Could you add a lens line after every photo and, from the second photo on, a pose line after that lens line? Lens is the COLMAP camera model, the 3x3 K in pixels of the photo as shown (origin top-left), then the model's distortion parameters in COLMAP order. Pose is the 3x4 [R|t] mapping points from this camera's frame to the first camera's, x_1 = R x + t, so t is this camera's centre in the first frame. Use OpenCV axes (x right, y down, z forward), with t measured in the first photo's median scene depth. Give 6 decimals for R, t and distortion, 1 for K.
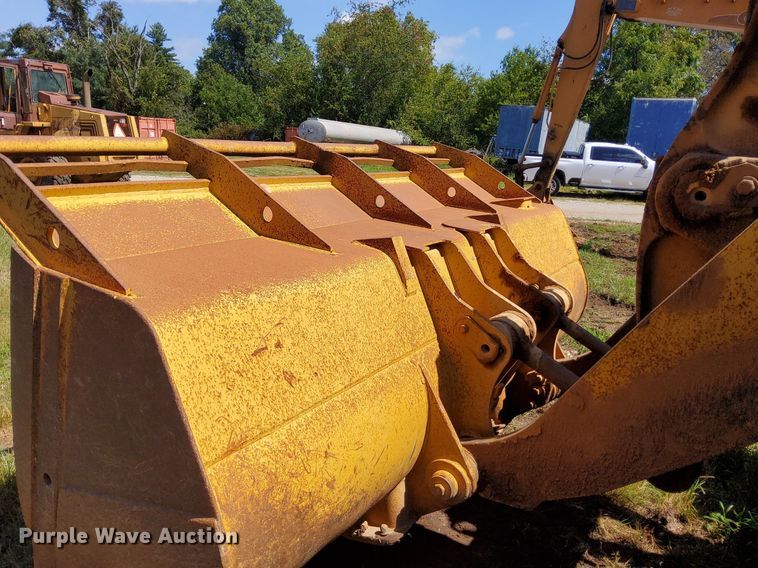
lens RADIAL K [[585.9, 0, 404.0], [0, 585.9, 300.9], [0, 0, 1]] dist [0.032732, -0.023814]
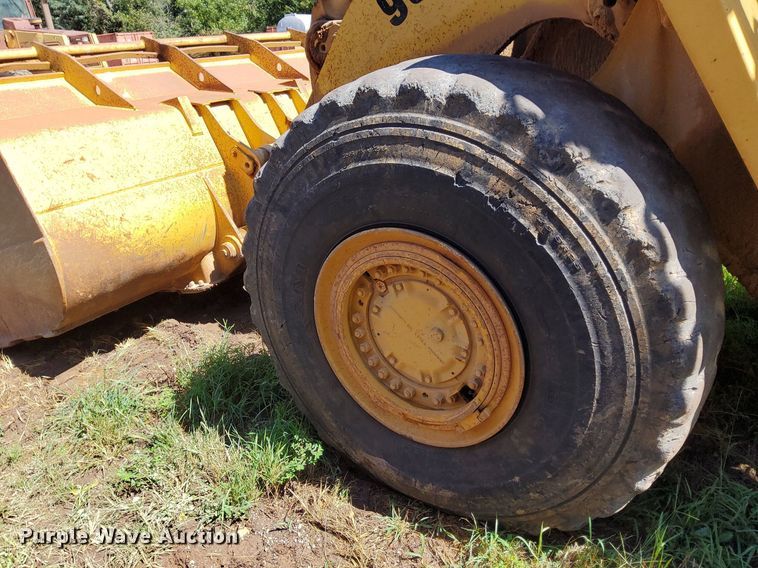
lens RADIAL K [[585.9, 0, 393.2], [0, 585.9, 303.6], [0, 0, 1]] dist [0.032732, -0.023814]
pose [[0.994215, -0.083577, -0.067469, 0.601139], [0.093796, 0.981623, 0.166187, 0.219605], [0.052340, -0.171554, 0.983783, -0.593584]]
